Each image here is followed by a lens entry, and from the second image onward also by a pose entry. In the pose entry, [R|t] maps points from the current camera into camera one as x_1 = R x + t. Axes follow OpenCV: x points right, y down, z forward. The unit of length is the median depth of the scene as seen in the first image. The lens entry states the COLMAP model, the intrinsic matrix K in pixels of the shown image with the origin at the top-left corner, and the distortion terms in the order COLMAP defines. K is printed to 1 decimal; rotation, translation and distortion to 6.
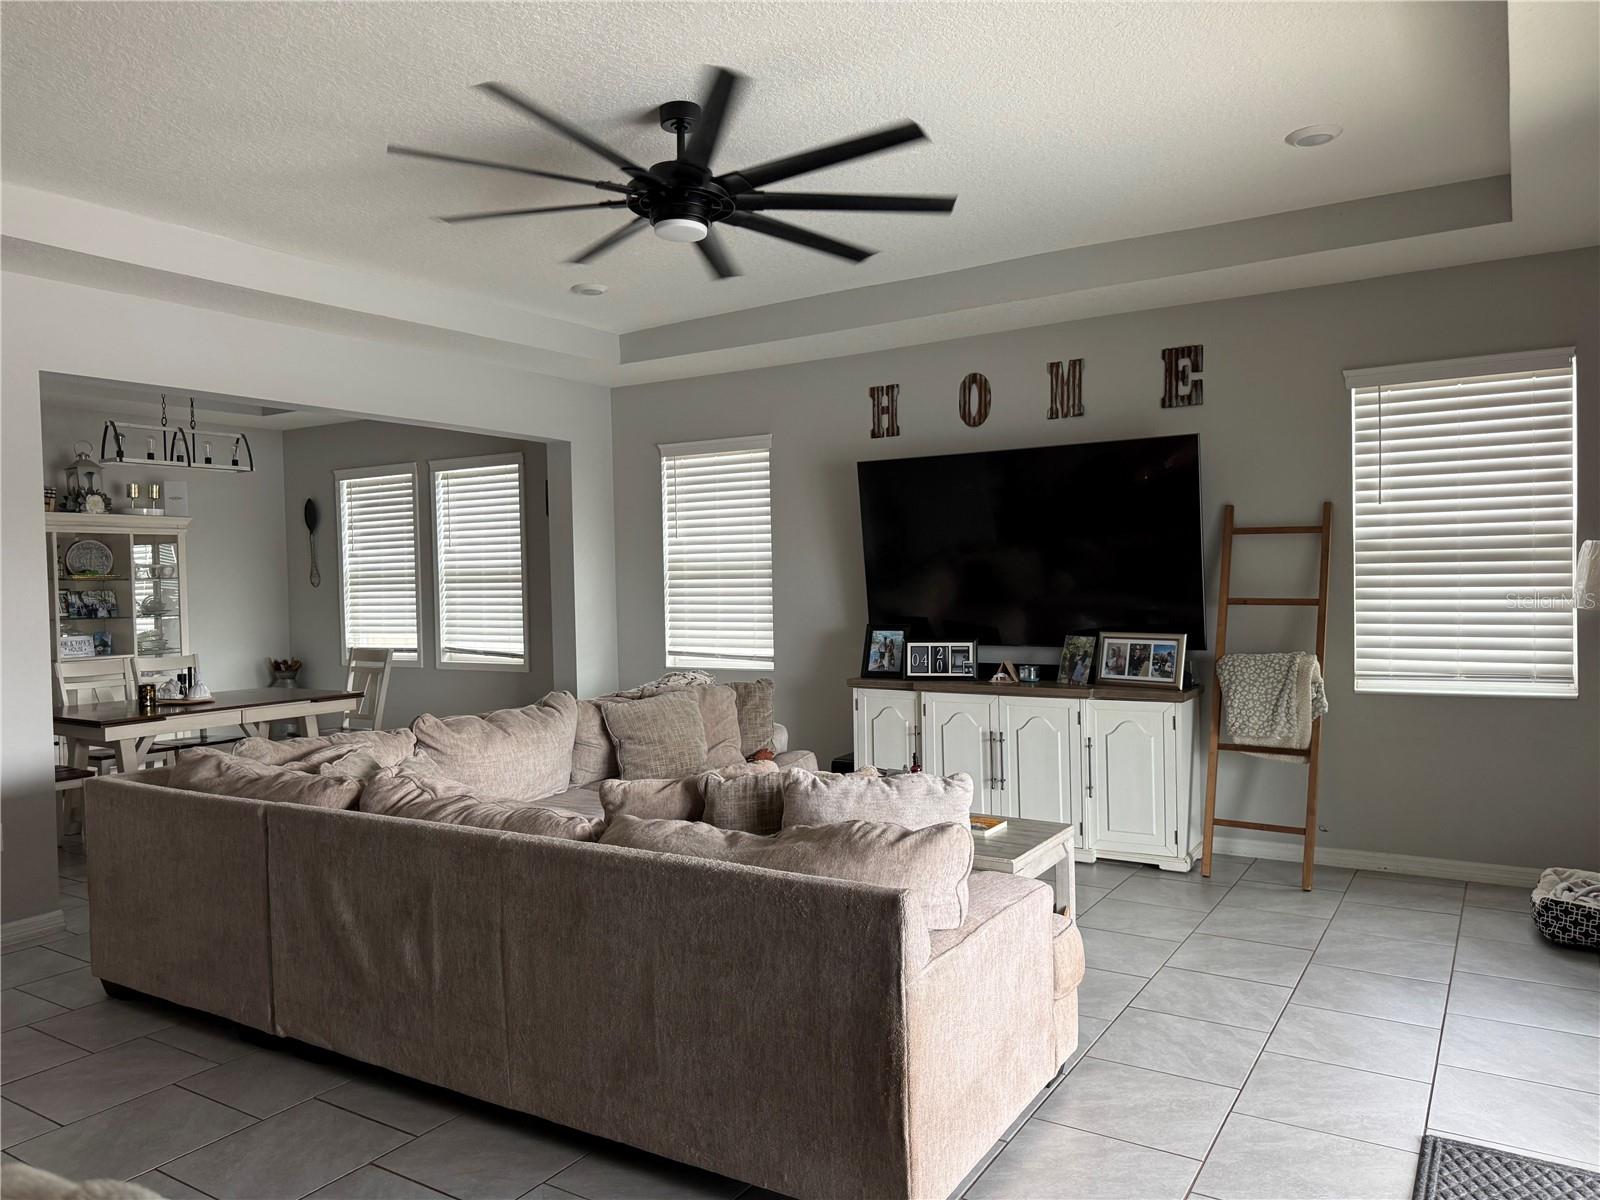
lens RADIAL K [[1103.6, 0, 800.0], [0, 1103.6, 600.0], [0, 0, 1]] dist [0.079807, -0.128866]
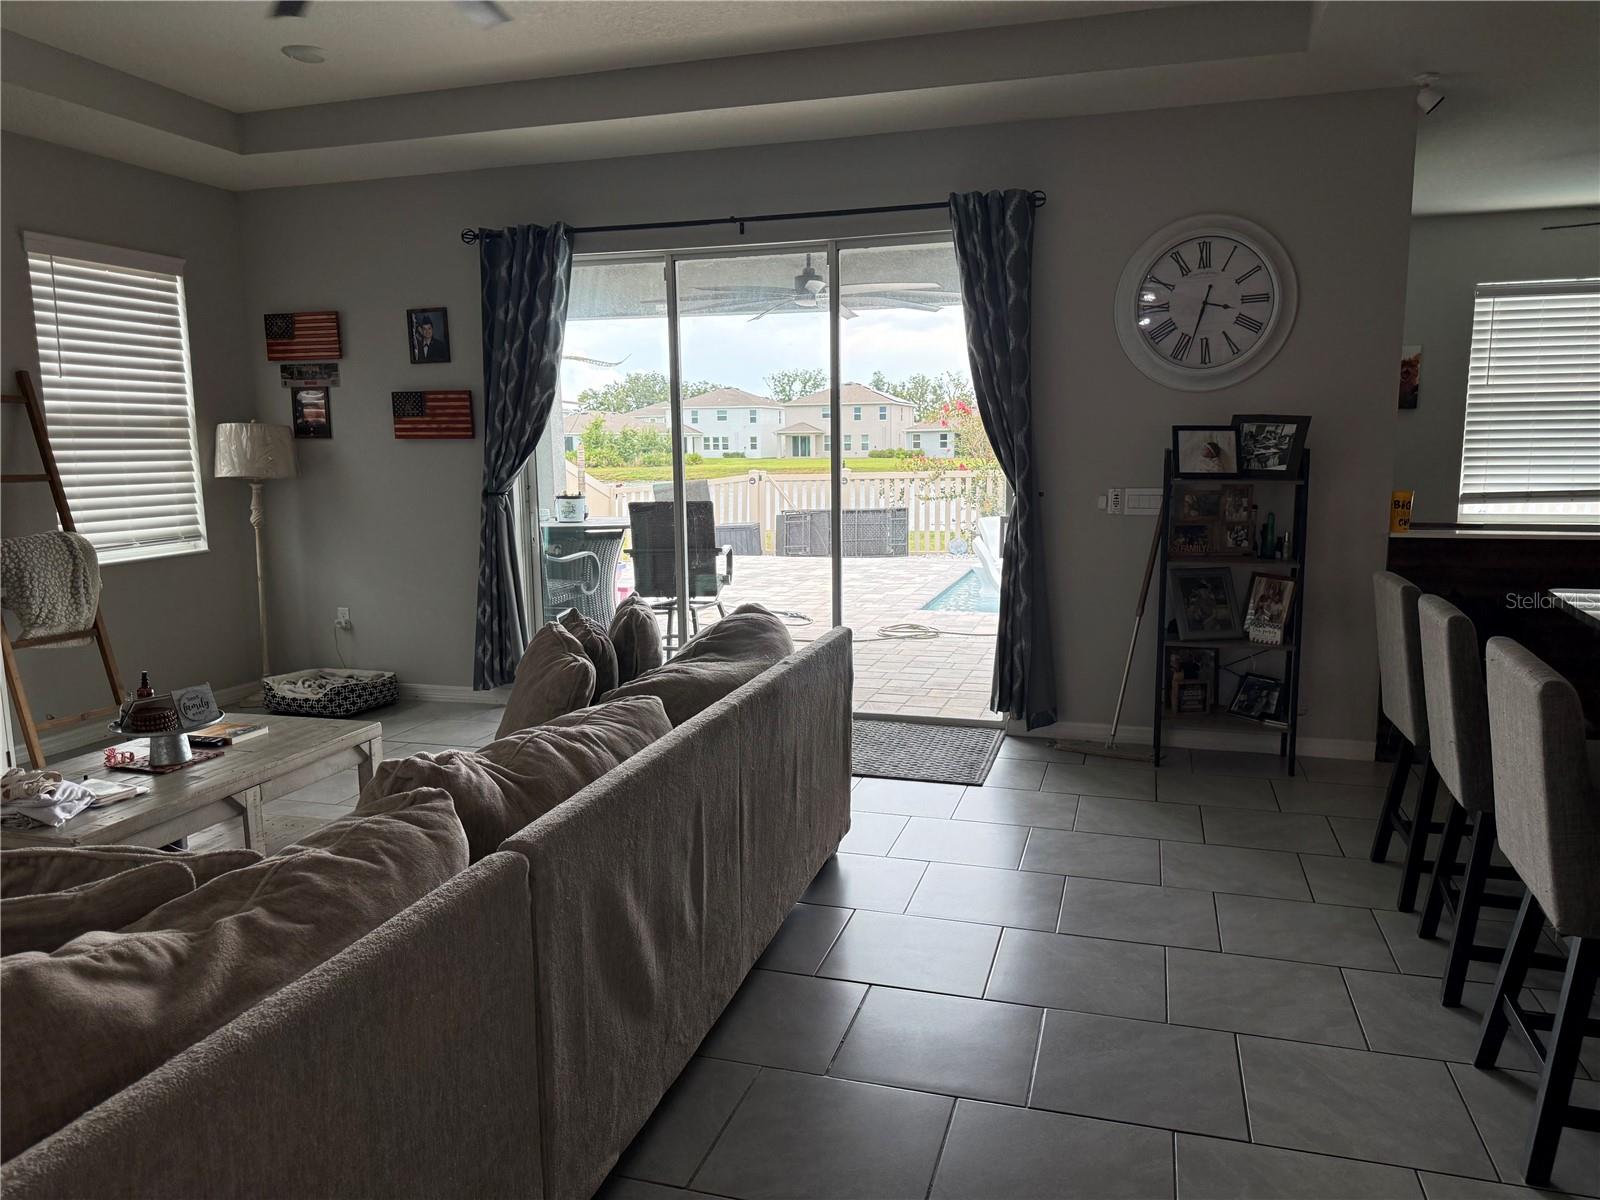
lens RADIAL K [[1103.6, 0, 800.0], [0, 1103.6, 600.0], [0, 0, 1]] dist [0.079807, -0.128866]
pose [[-0.282397, -0.111016, 0.952852, -0.657651], [0.032088, 0.991632, 0.125044, 0.007582], [-0.958761, 0.065887, -0.276472, 0.689621]]
